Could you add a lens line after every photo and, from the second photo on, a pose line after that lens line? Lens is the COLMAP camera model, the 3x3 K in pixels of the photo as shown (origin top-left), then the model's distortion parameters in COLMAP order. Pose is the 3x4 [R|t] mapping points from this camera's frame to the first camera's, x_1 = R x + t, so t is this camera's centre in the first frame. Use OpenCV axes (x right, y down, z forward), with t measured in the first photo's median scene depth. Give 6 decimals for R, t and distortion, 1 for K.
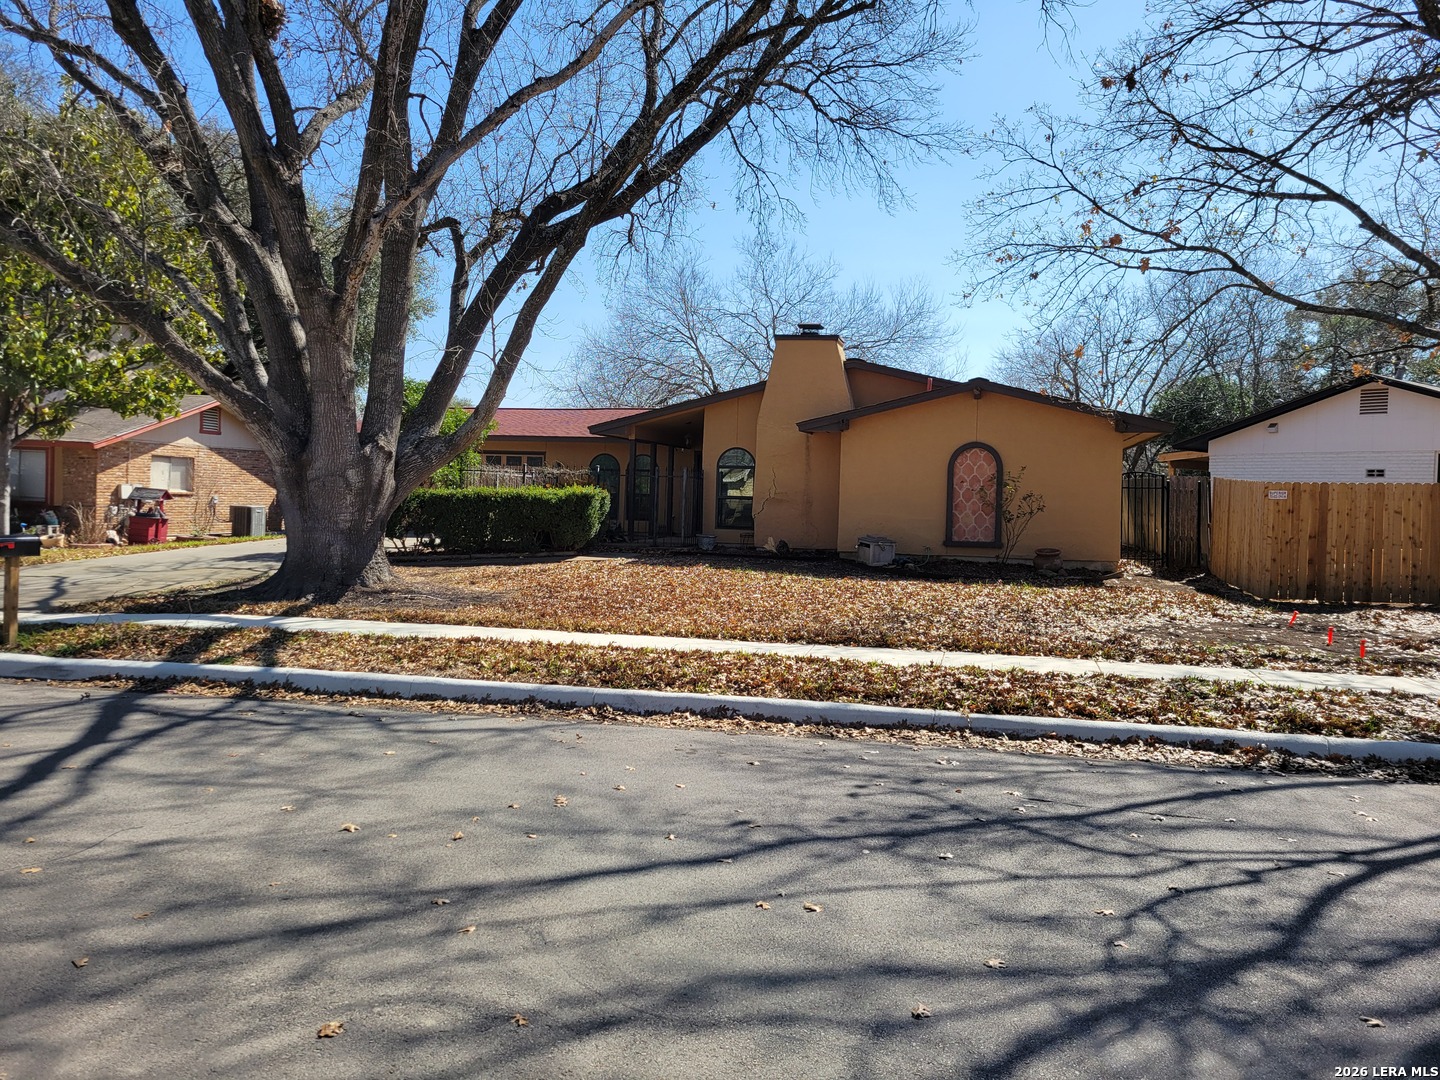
lens RADIAL K [[1076.6, 0, 725.3], [0, 1076.6, 536.0], [0, 0, 1]] dist [0.030162, 0.002369]
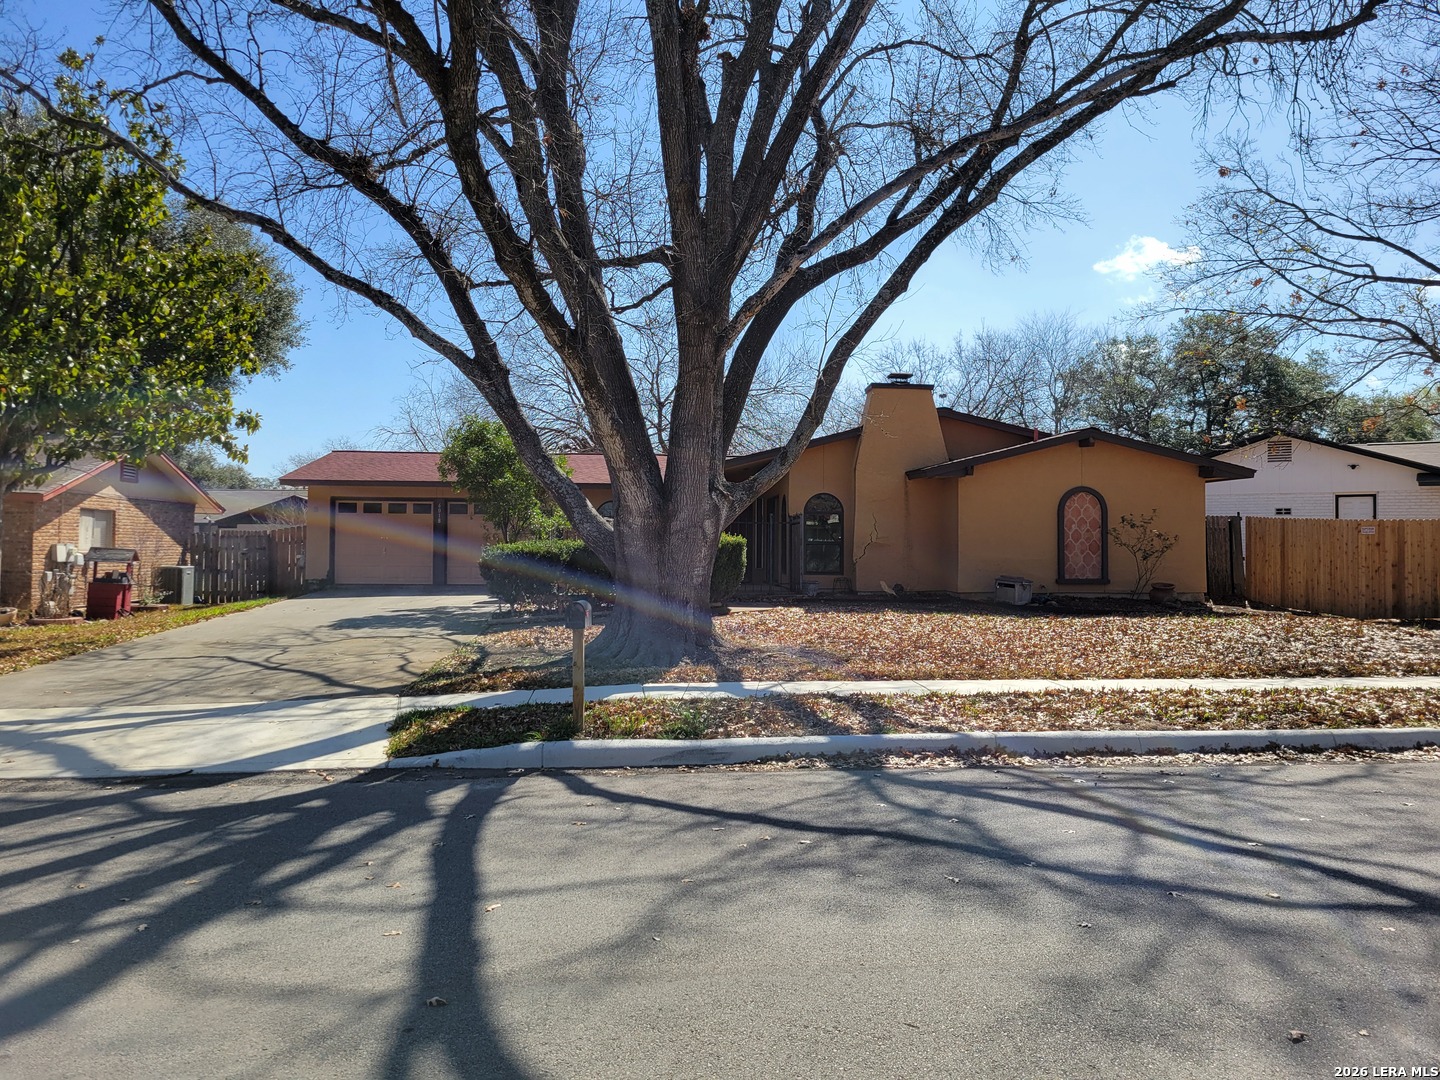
lens RADIAL K [[1076.6, 0, 719.5], [0, 1076.6, 539.5], [0, 0, 1]] dist [0.030162, 0.002369]
pose [[0.948338, -0.020710, 0.316586, -0.433329], [0.032716, 0.998931, -0.032652, -0.010321], [-0.315571, 0.041322, 0.948002, 0.086569]]
